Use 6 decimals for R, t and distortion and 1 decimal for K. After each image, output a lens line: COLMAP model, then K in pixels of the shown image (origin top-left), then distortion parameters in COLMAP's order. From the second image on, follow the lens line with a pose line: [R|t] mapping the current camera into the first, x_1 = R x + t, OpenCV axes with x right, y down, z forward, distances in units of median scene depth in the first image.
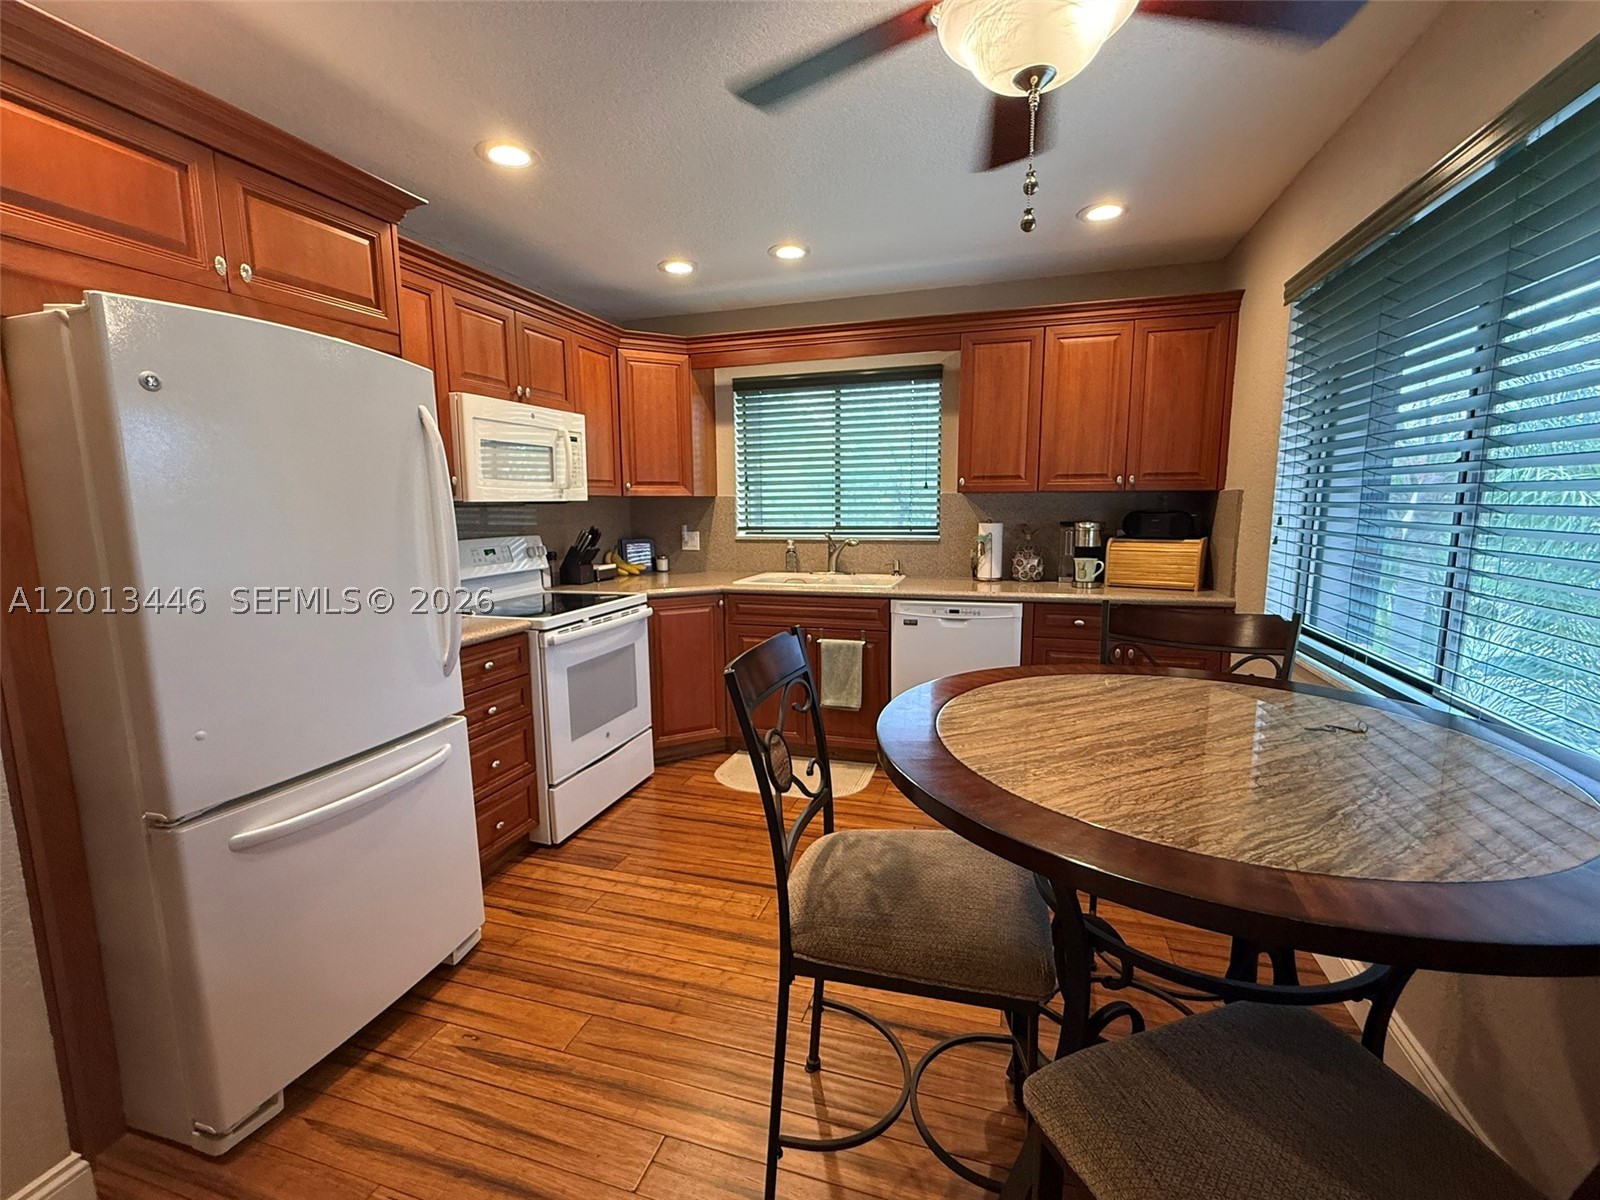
lens RADIAL K [[698.5, 0, 800.4], [0, 698.5, 601.3], [0, 0, 1]] dist [-0.000003, 0.000000]
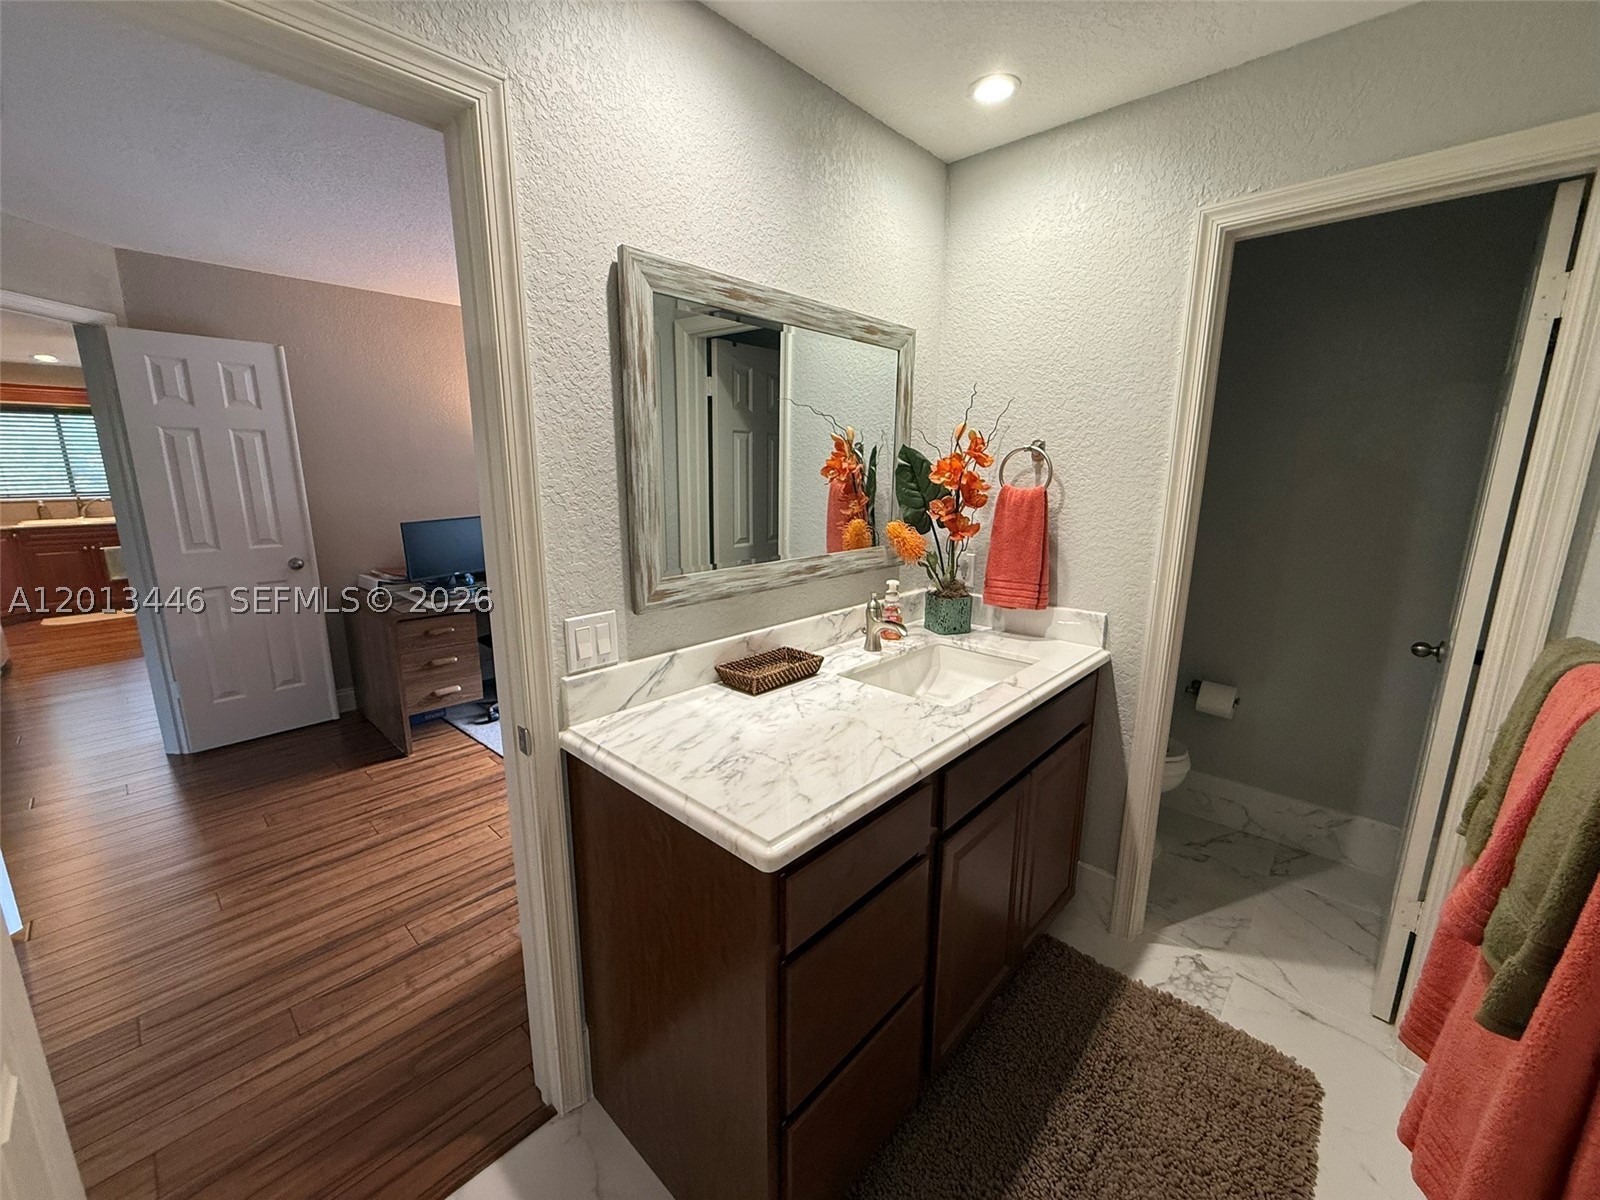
lens RADIAL K [[639.3, 0, 799.2], [0, 639.3, 598.4], [0, 0, 1]] dist [0.000182, 0.000013]
pose [[0.435947, -0.176608, 0.882474, -0.642096], [0.119373, 0.983240, 0.137804, 0.157621], [-0.892020, 0.045268, 0.449723, -1.394118]]
